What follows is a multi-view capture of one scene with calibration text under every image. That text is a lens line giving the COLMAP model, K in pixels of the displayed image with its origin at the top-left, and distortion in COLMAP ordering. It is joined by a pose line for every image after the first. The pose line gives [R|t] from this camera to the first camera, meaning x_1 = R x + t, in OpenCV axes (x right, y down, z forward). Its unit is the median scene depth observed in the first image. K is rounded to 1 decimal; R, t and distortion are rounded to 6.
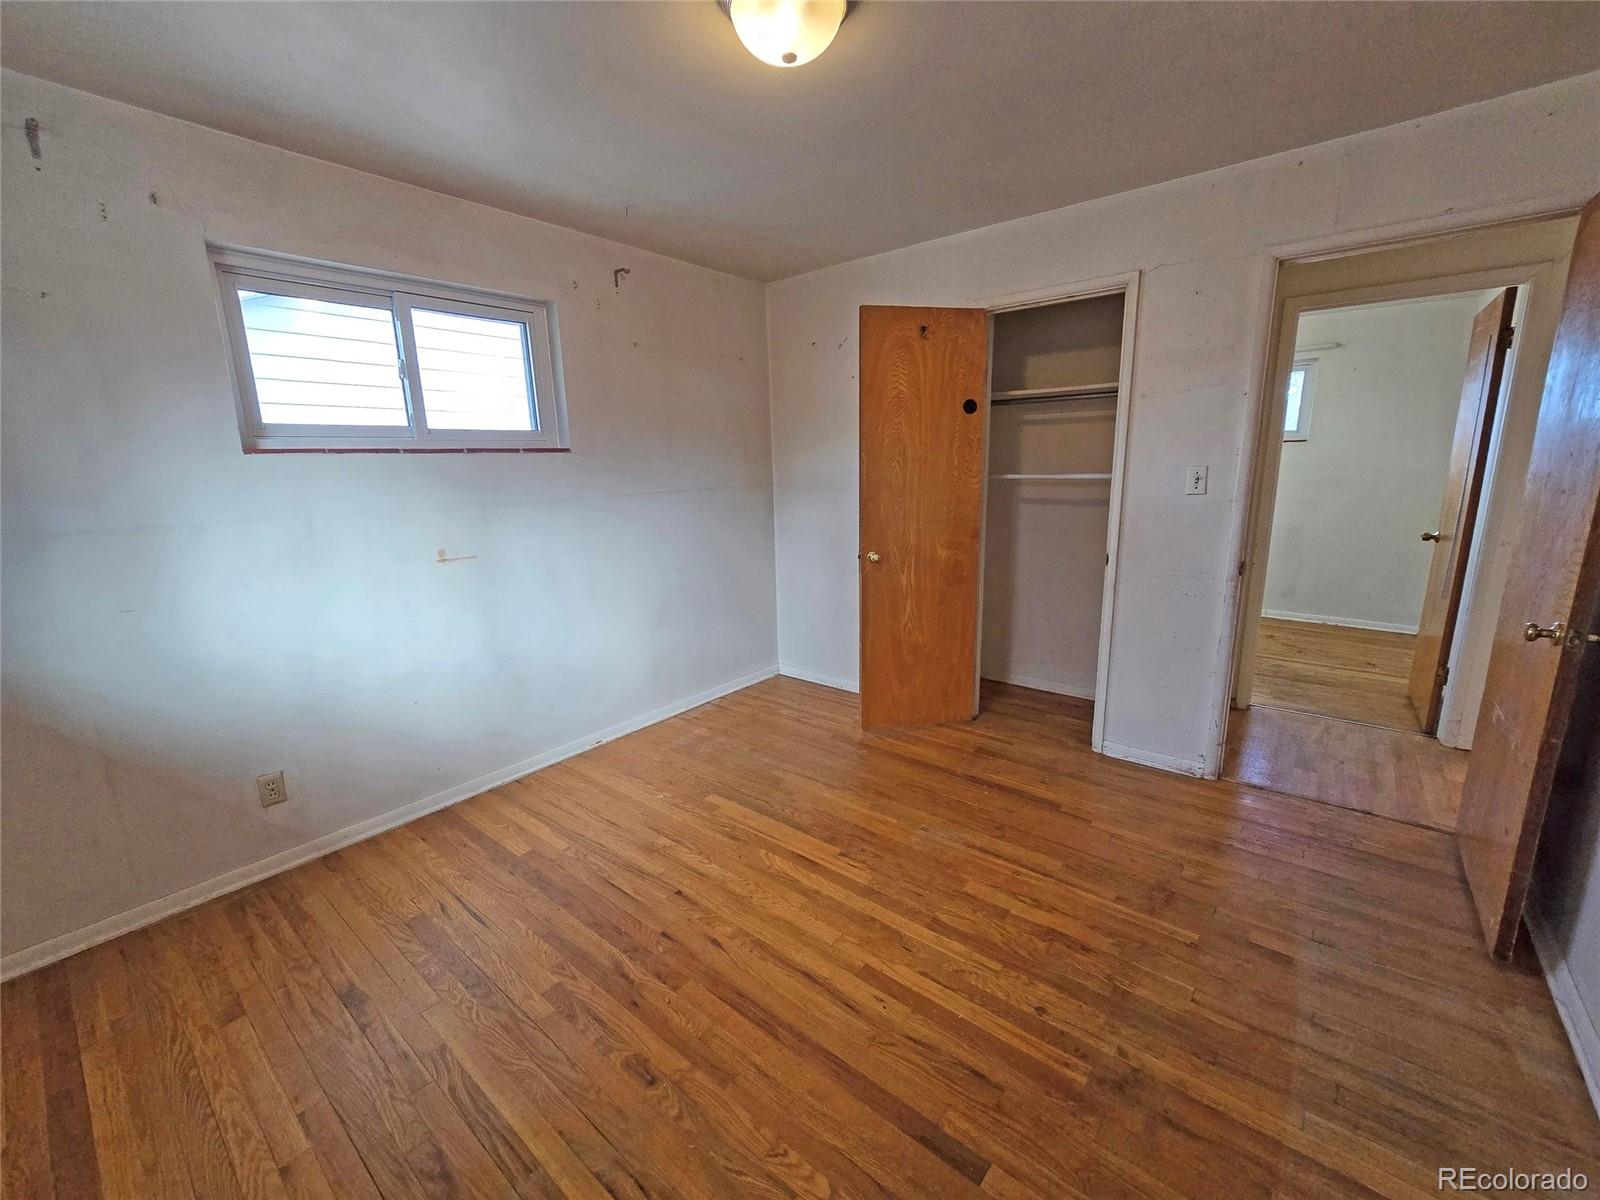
lens RADIAL K [[654.5, 0, 794.7], [0, 654.5, 602.9], [0, 0, 1]] dist [-0.003937, 0.000186]
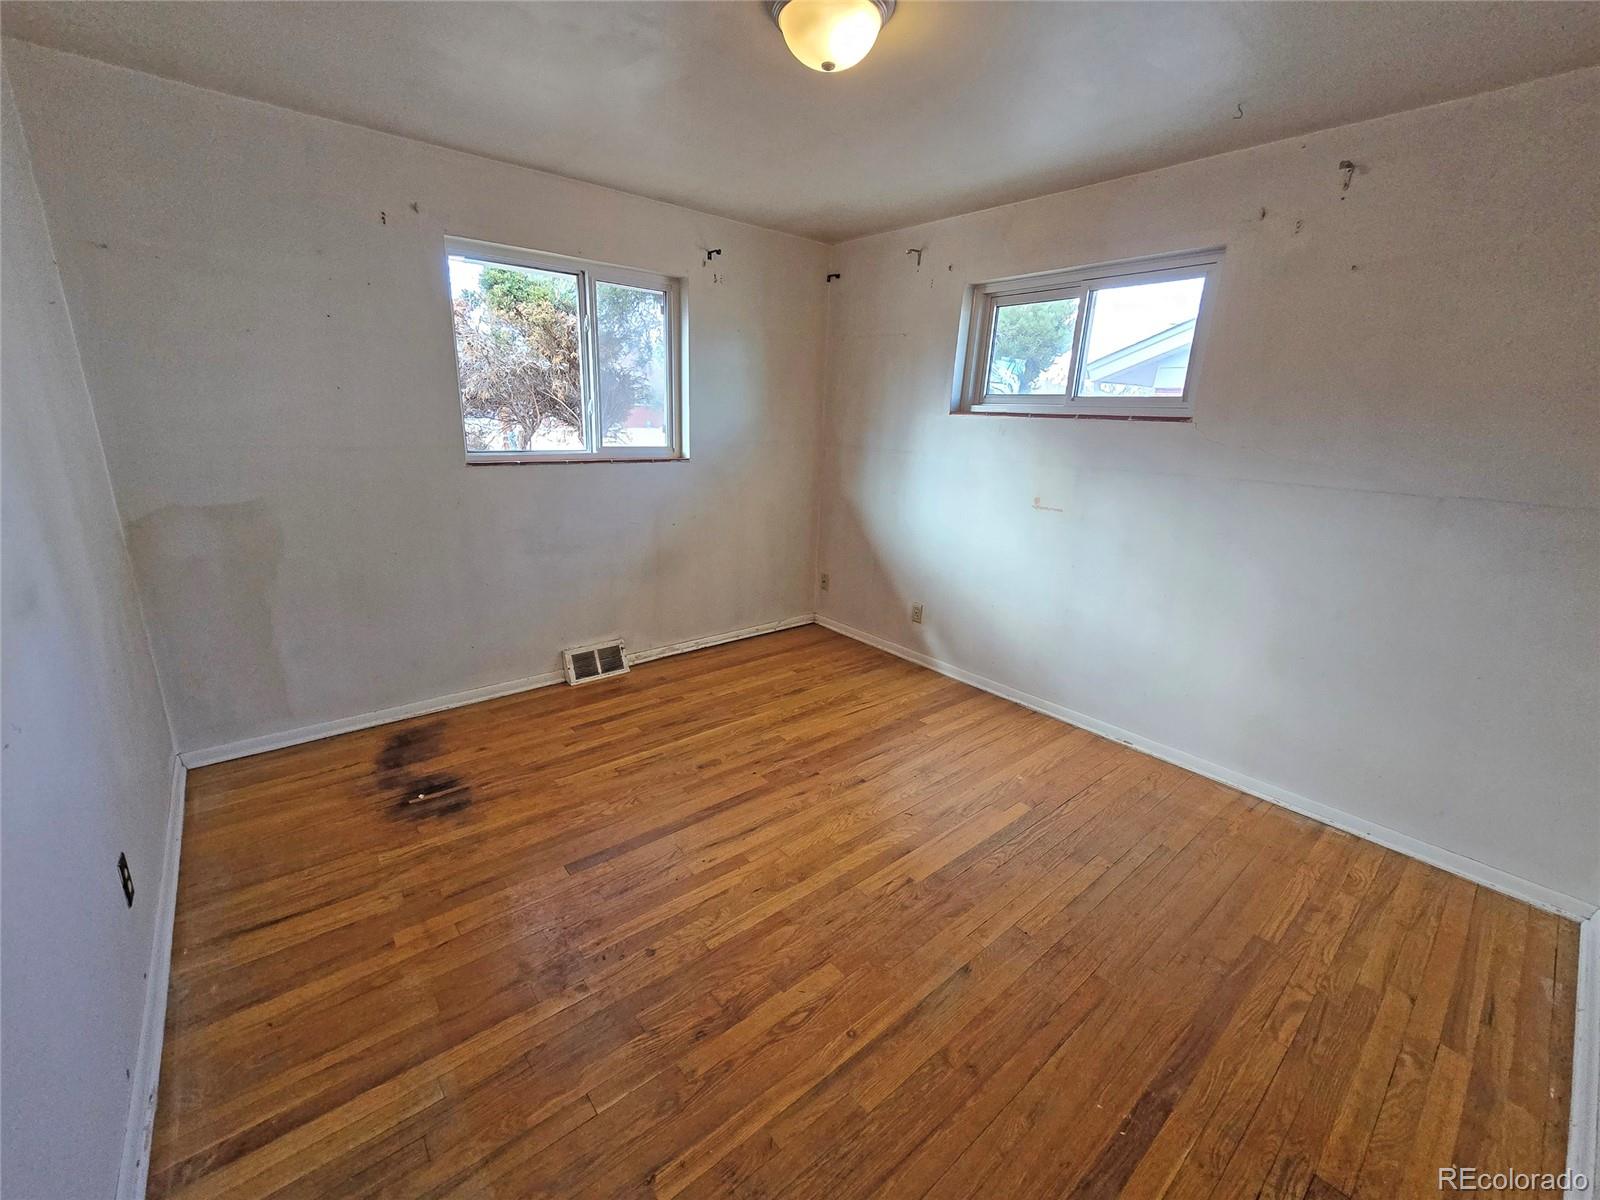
lens RADIAL K [[654.5, 0, 783.5], [0, 654.5, 599.0], [0, 0, 1]] dist [-0.003937, 0.000186]
pose [[-0.197755, 0.286150, -0.937556, 0.937481], [-0.237292, 0.914023, 0.329019, -0.246996], [0.951097, 0.287540, -0.112851, 0.928888]]
